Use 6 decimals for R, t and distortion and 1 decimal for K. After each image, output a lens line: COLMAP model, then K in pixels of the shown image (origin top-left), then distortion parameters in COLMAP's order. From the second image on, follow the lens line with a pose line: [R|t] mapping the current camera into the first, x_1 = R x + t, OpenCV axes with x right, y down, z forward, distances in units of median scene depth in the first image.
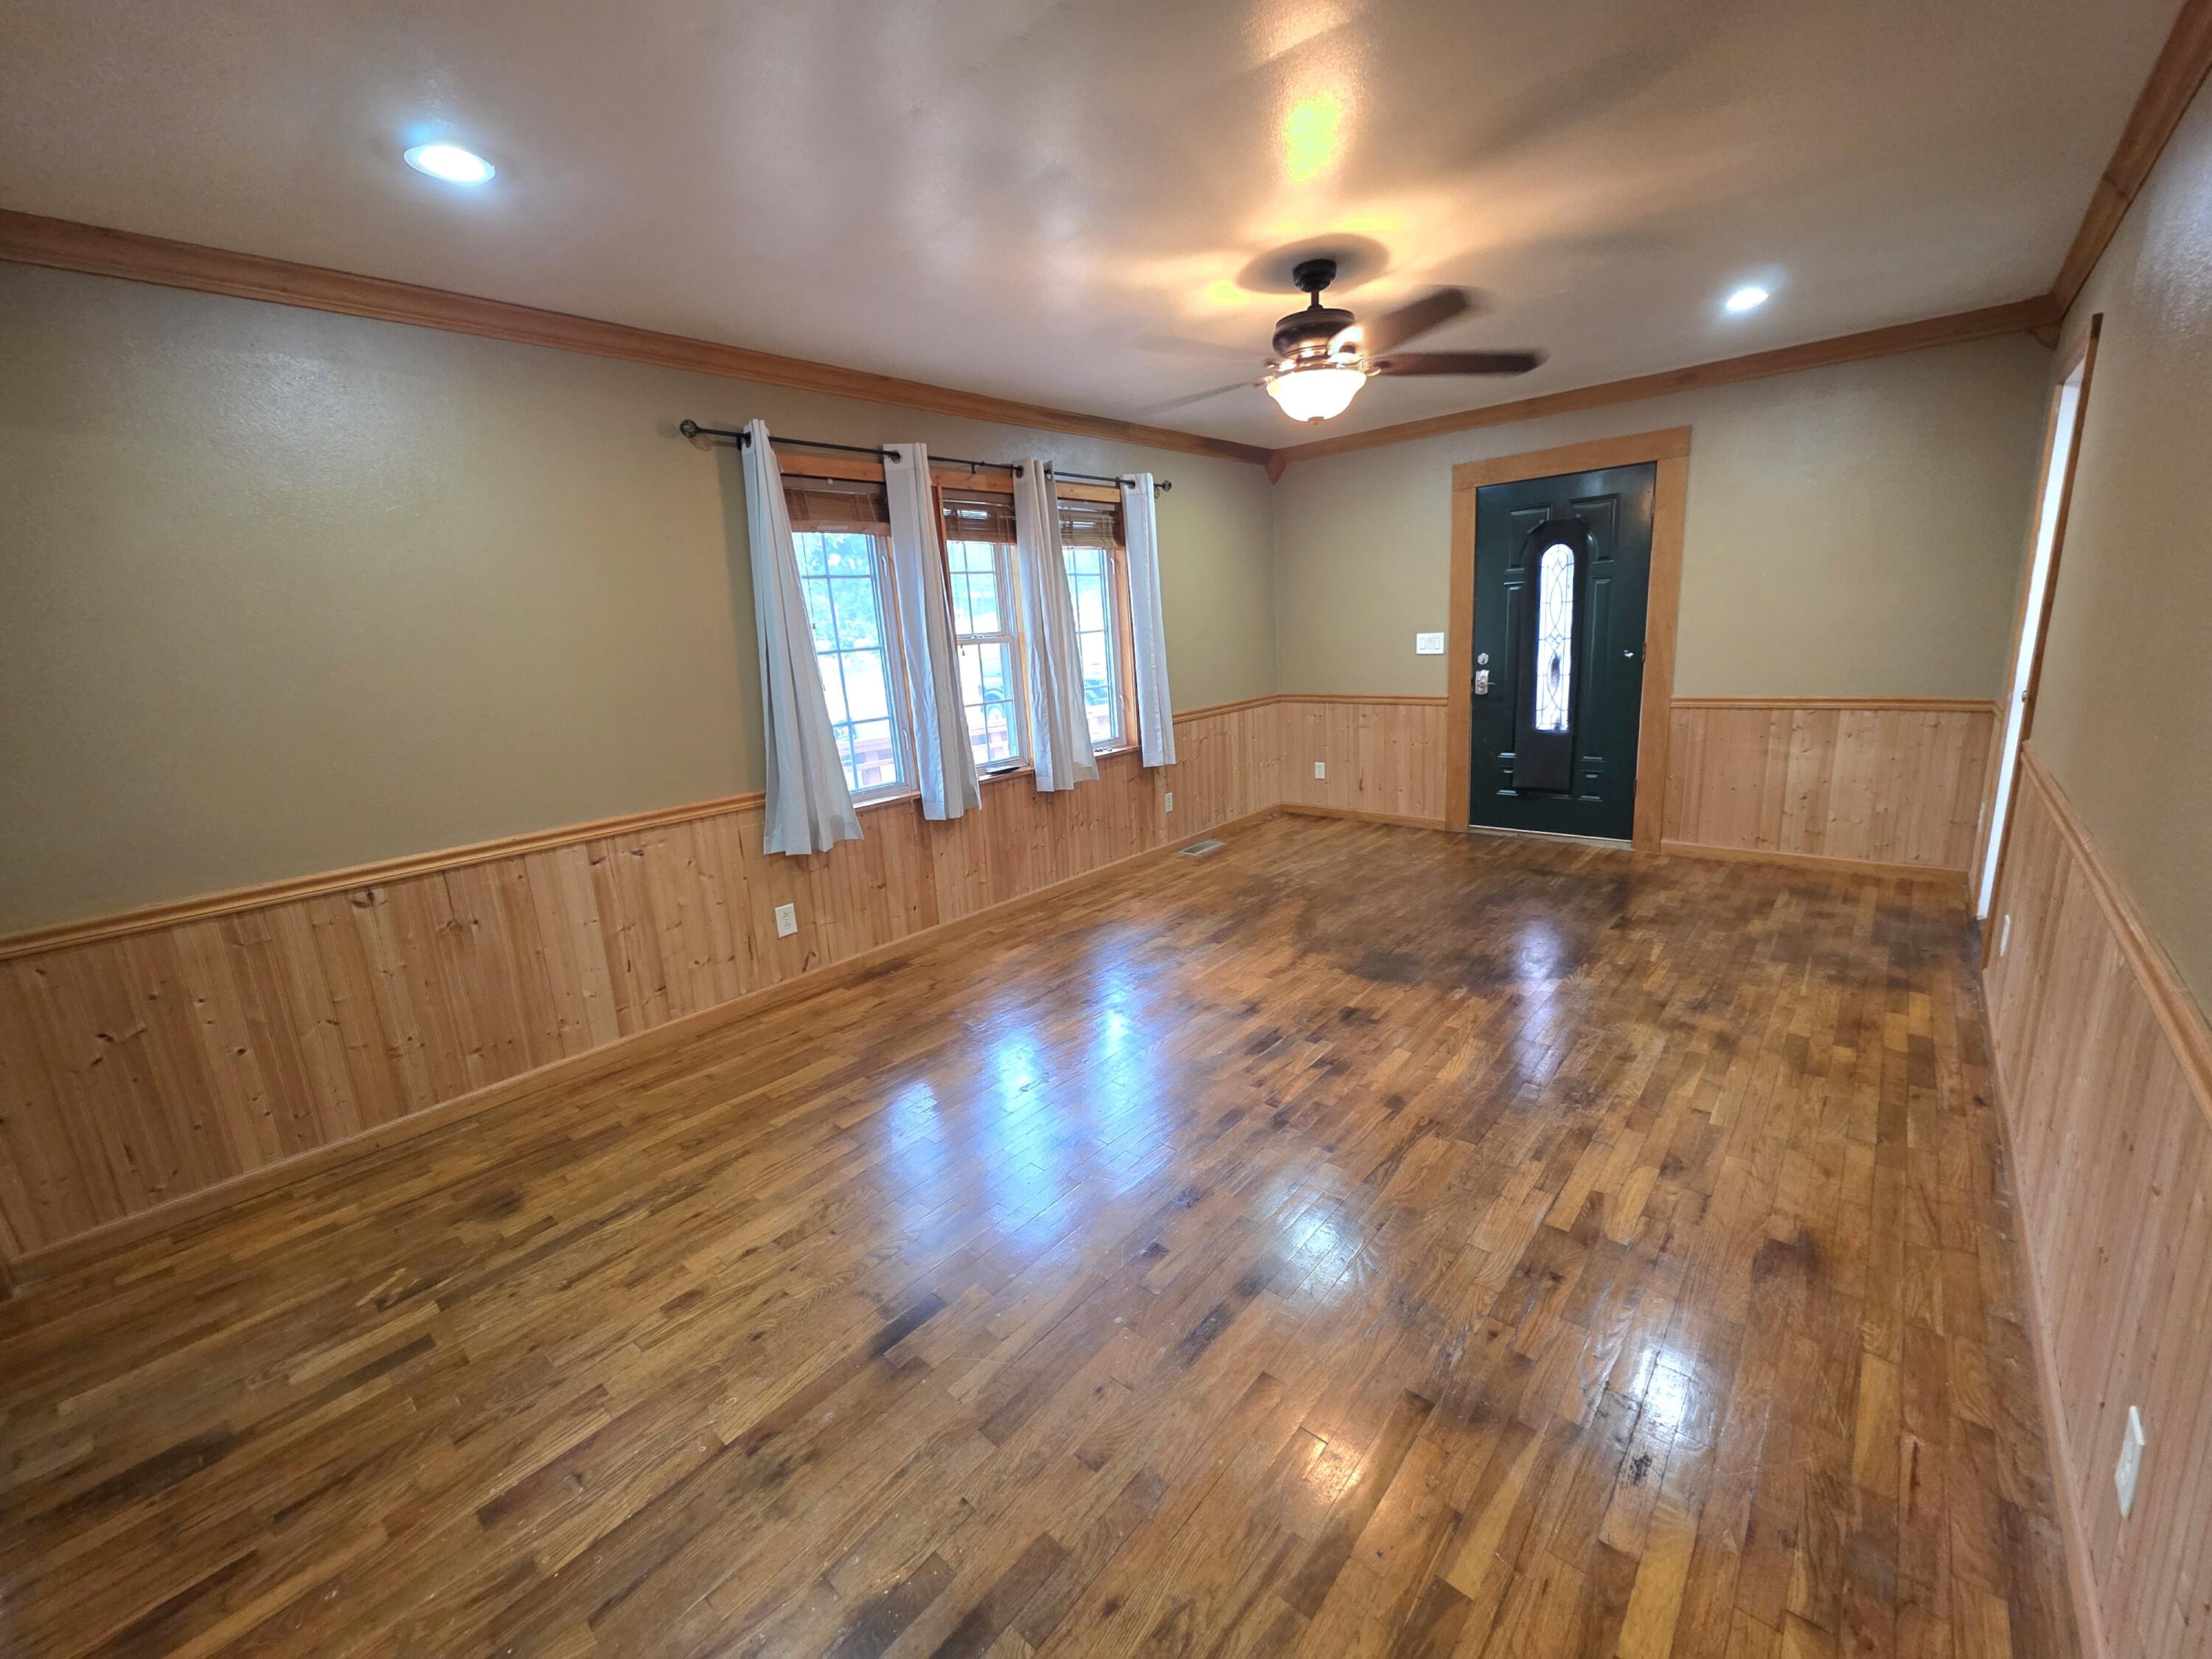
lens RADIAL K [[889.4, 0, 1106.8], [0, 889.4, 827.1], [0, 0, 1]] dist [-0.000024, -0.000105]
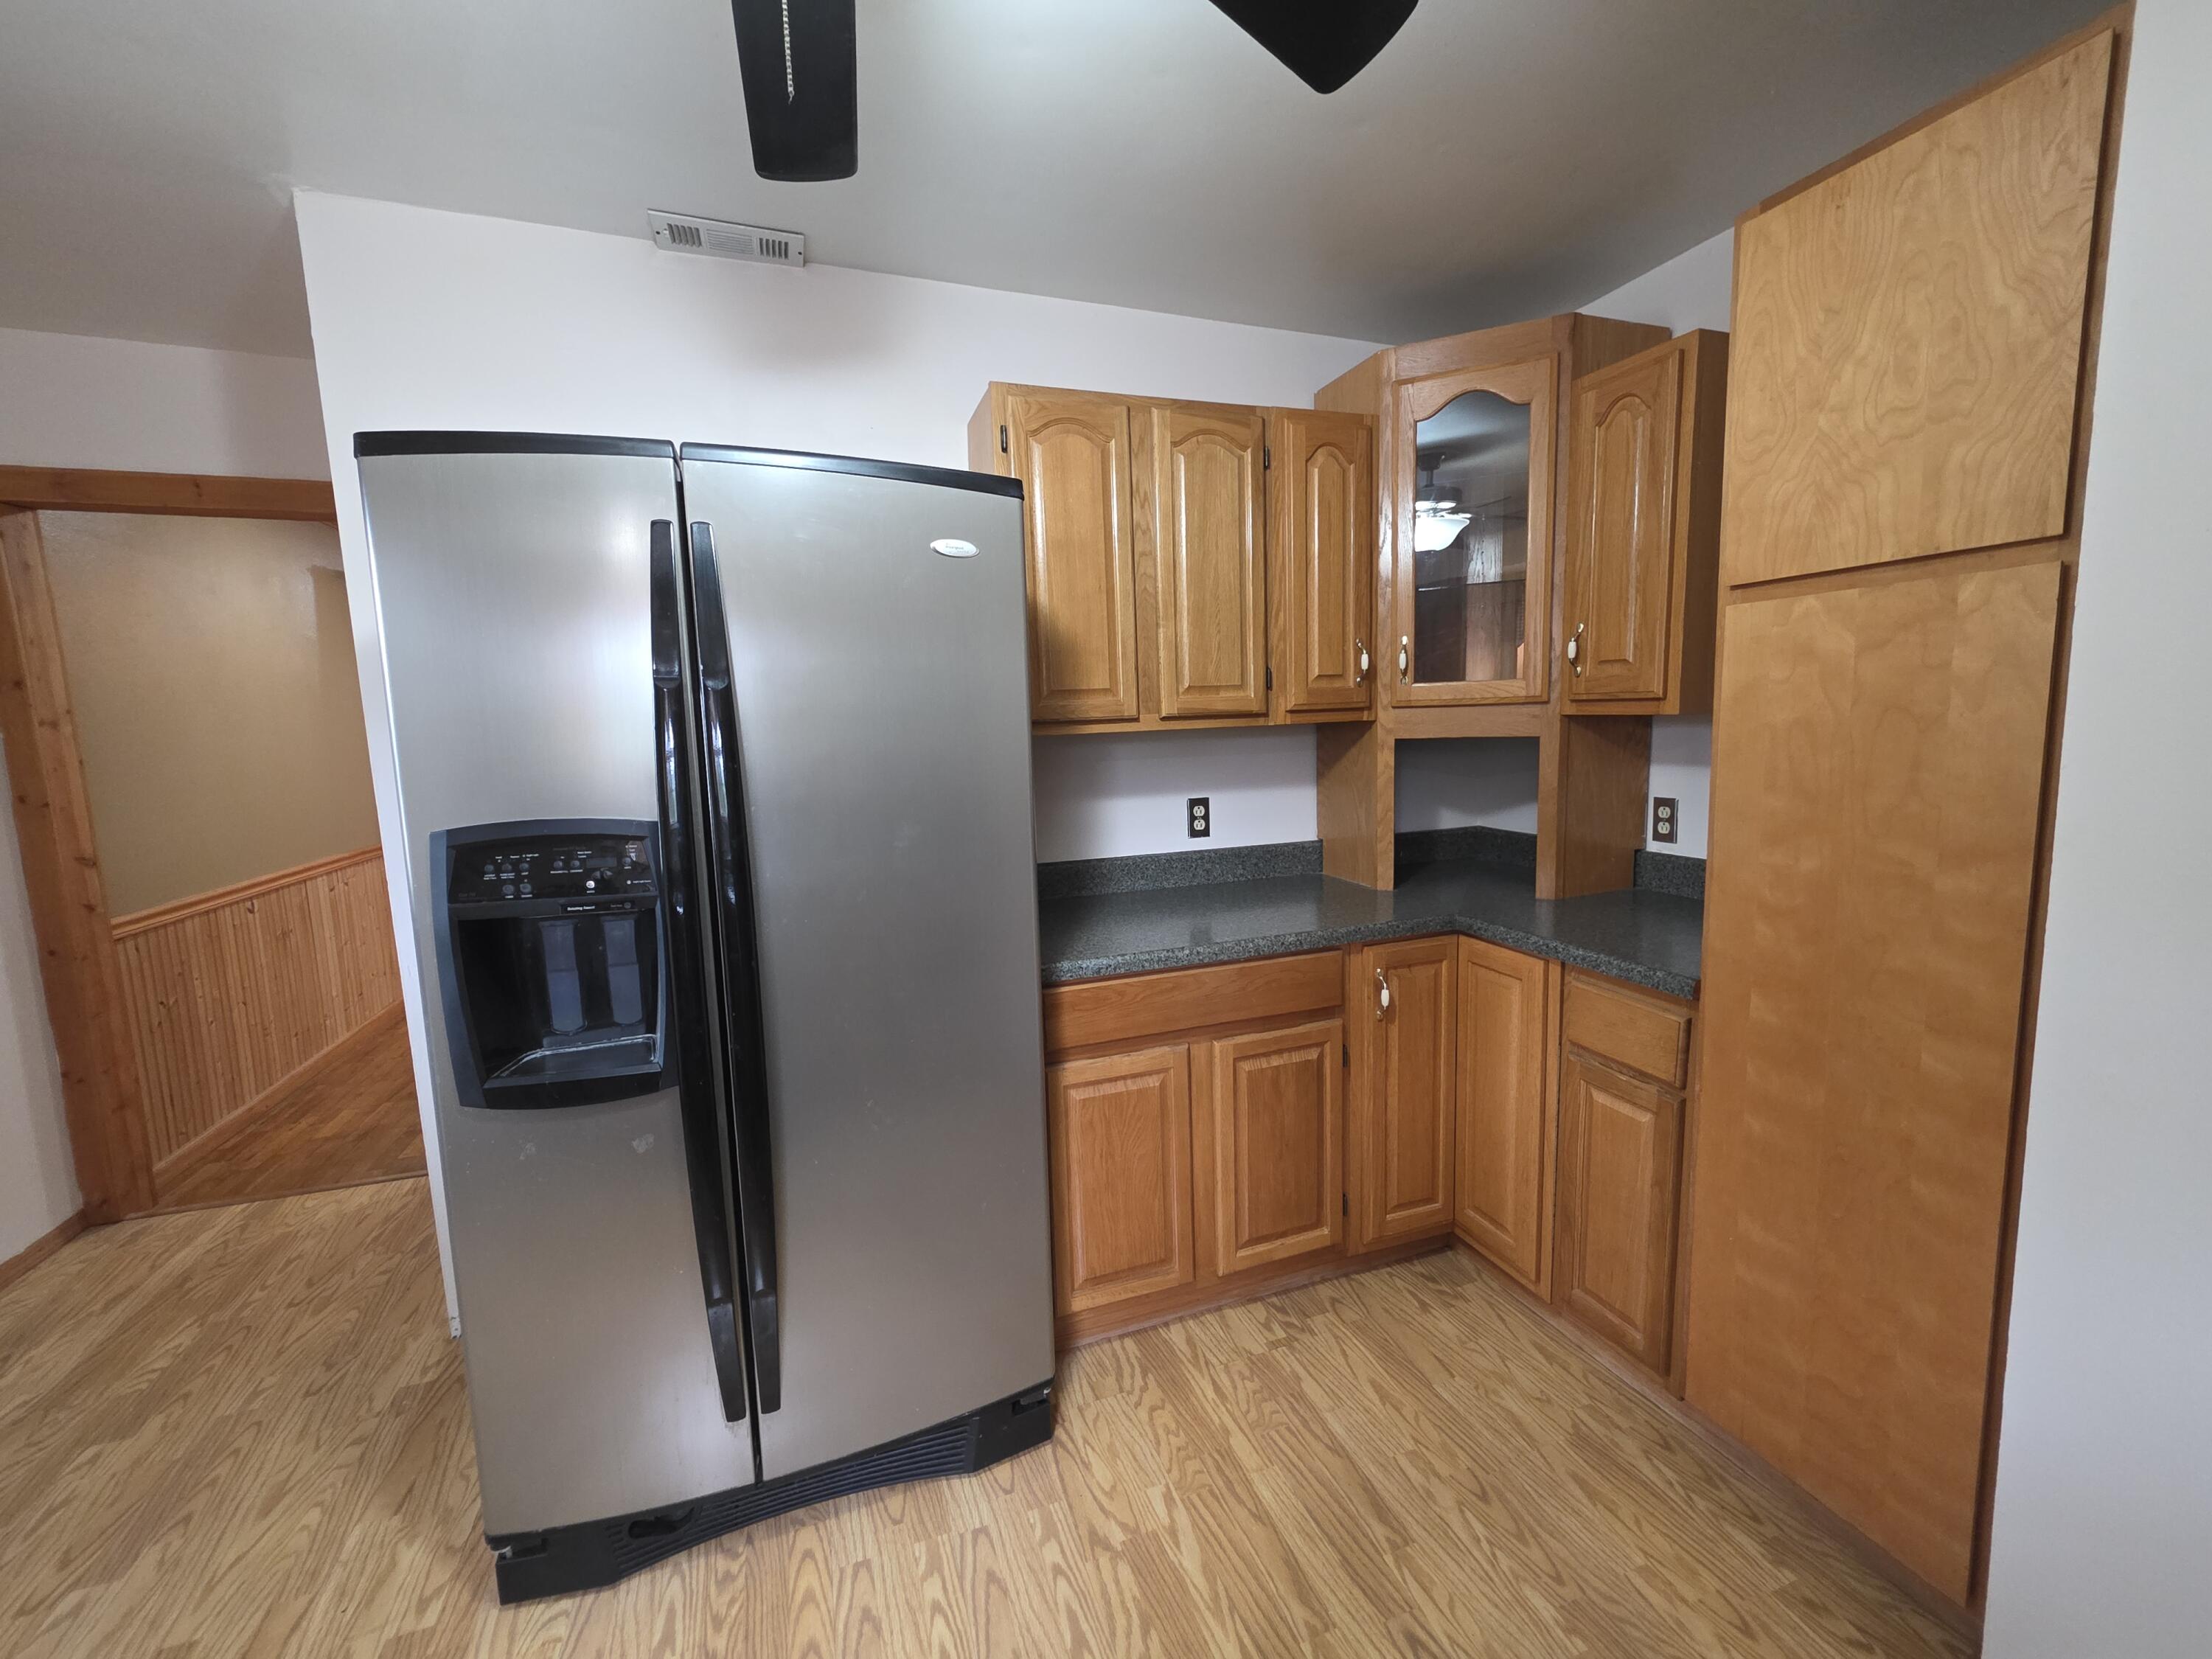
lens RADIAL K [[889.4, 0, 1111.5], [0, 889.4, 827.1], [0, 0, 1]] dist [-0.000024, -0.000105]
pose [[0.484267, -0.050111, 0.873484, -1.275962], [0.186446, 0.981337, -0.047068, 0.246672], [-0.854824, 0.185651, 0.484572, -0.665765]]
